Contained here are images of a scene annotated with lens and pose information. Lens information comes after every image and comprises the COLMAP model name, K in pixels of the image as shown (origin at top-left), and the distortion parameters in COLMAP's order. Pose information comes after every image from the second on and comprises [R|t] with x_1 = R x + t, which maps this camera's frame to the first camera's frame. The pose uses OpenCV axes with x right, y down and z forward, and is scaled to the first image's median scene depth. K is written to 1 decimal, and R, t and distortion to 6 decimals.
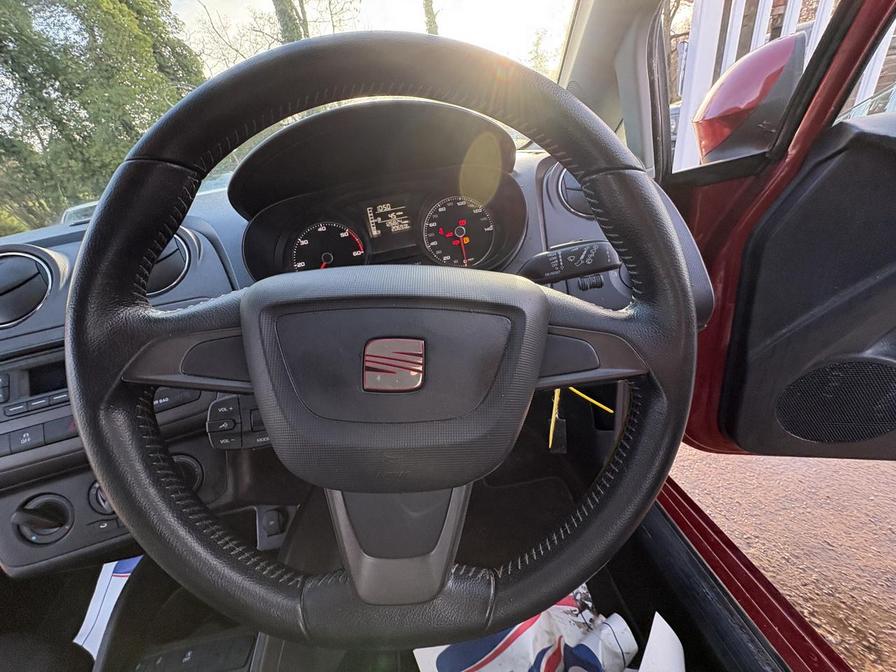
lens RADIAL K [[356.5, 0, 447.9], [0, 356.5, 334.6], [0, 0, 1]] dist [0.001006, 0.000041]
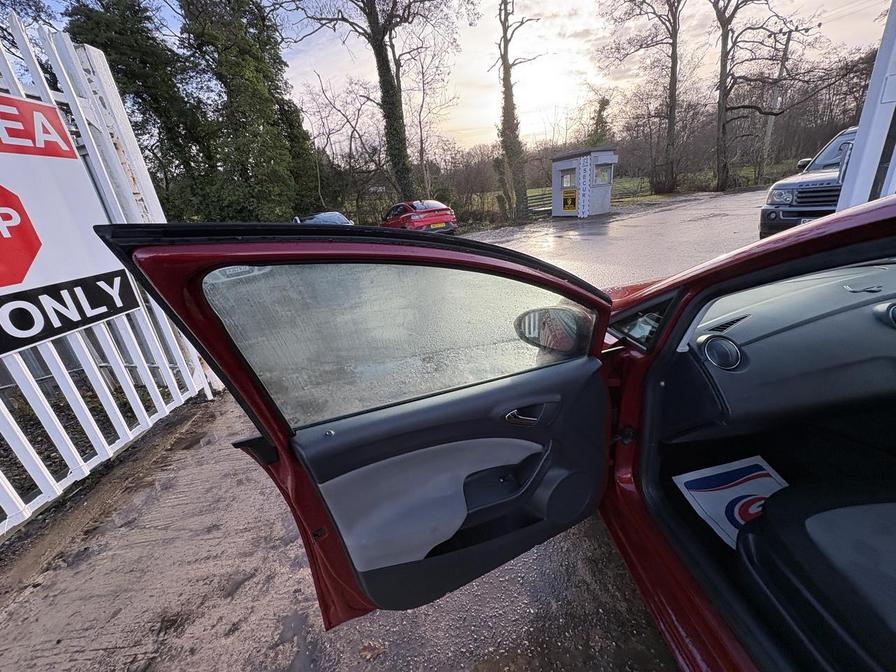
lens RADIAL K [[356.5, 0, 447.7], [0, 356.5, 335.1], [0, 0, 1]] dist [0.001006, 0.000041]
pose [[0.995227, 0.071363, -0.066568, -2.924957], [-0.077844, 0.991889, -0.100486, 0.331580], [0.058857, 0.105188, 0.992709, -1.194211]]
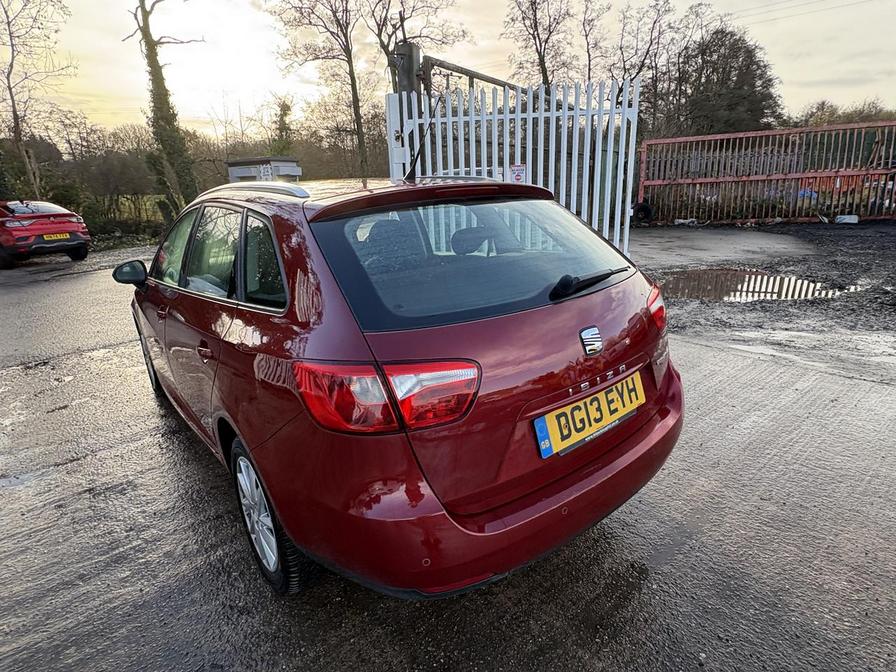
lens RADIAL K [[488.4, 0, 448.9], [0, 488.4, 333.5], [0, 0, 1]] dist [0.002744, -0.001205]
pose [[0.854228, -0.029846, 0.519041, -2.058458], [0.151676, 0.969227, -0.193892, 2.321818], [-0.497282, 0.244354, 0.832467, -5.414026]]
